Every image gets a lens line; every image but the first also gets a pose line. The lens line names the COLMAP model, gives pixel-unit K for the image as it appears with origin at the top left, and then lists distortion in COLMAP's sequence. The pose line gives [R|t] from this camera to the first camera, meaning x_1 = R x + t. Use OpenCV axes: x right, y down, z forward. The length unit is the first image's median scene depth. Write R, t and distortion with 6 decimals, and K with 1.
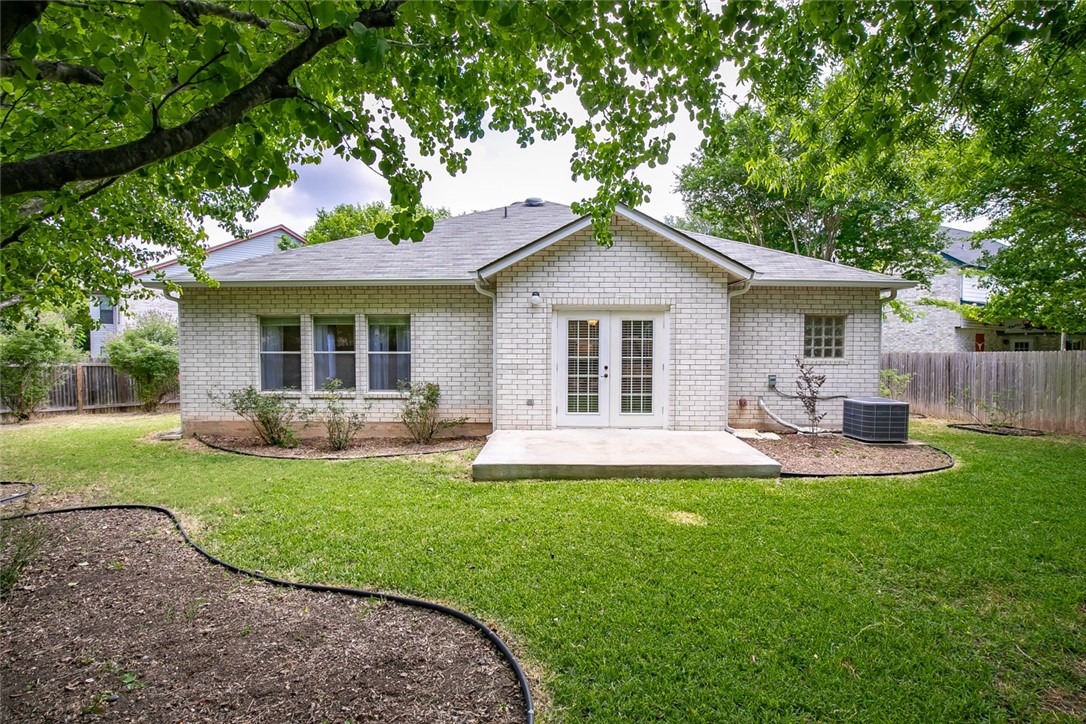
lens RADIAL K [[499.5, 0, 544.7], [0, 499.5, 368.3], [0, 0, 1]] dist [-0.033502, 0.006163]
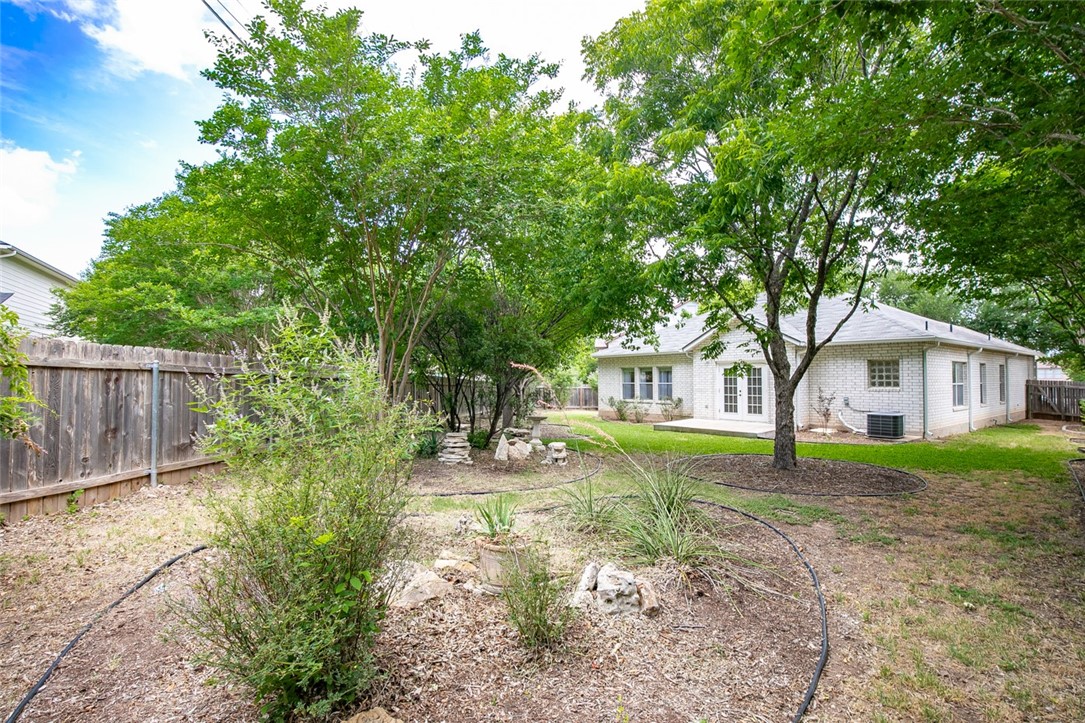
lens RADIAL K [[499.0, 0, 544.2], [0, 499.0, 367.8], [0, 0, 1]] dist [-0.033502, 0.006163]
pose [[0.612390, -0.022059, -0.790248, 1.137246], [-0.020881, 0.998811, -0.044063, 0.008819], [0.790280, 0.043485, 0.611201, -0.807563]]
